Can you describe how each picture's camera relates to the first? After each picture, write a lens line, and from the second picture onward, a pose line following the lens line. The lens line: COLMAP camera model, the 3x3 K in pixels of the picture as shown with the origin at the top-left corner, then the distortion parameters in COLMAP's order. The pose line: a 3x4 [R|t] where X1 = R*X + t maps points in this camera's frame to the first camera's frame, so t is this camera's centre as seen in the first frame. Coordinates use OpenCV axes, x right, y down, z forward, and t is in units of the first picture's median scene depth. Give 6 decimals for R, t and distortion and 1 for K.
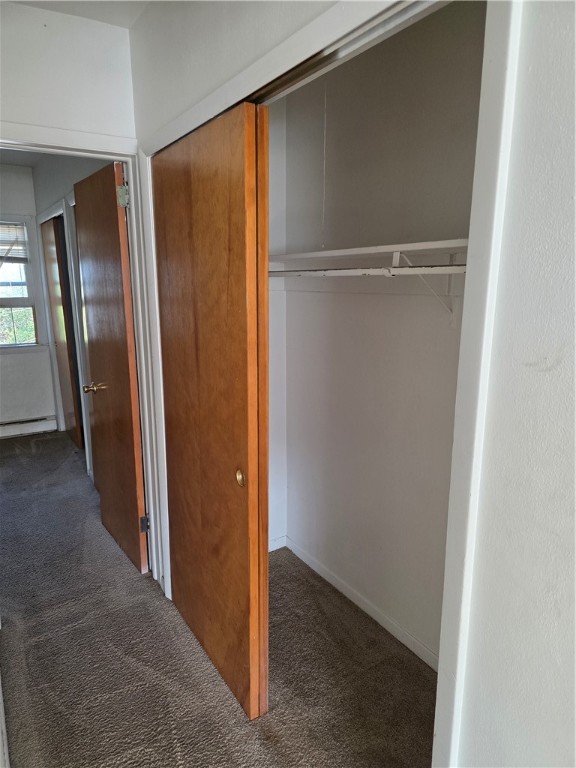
lens RADIAL K [[511.7, 0, 289.5], [0, 511.7, 382.8], [0, 0, 1]] dist [0.041142, -0.032195]
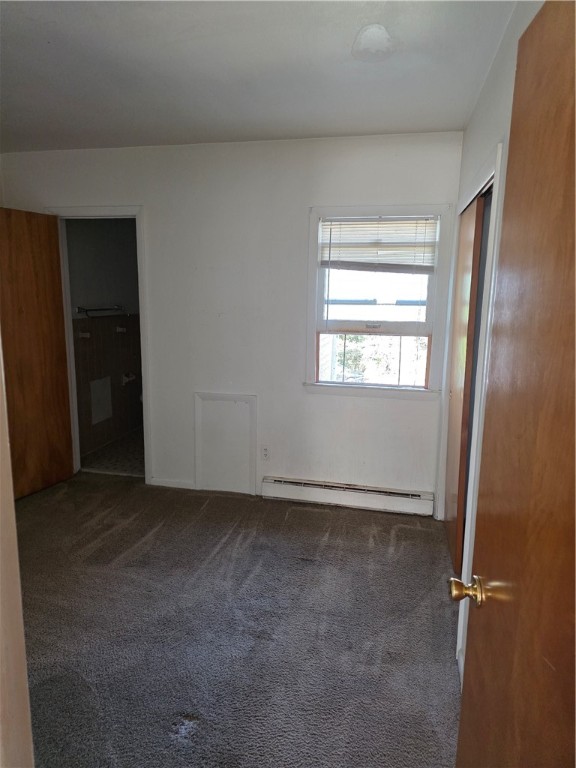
lens RADIAL K [[511.7, 0, 289.6], [0, 511.7, 384.9], [0, 0, 1]] dist [0.041142, -0.032195]
pose [[0.721085, 0.133540, -0.679855, -0.156202], [-0.164924, 0.986128, 0.018773, -0.065417], [0.672931, 0.098588, 0.733106, 0.379277]]
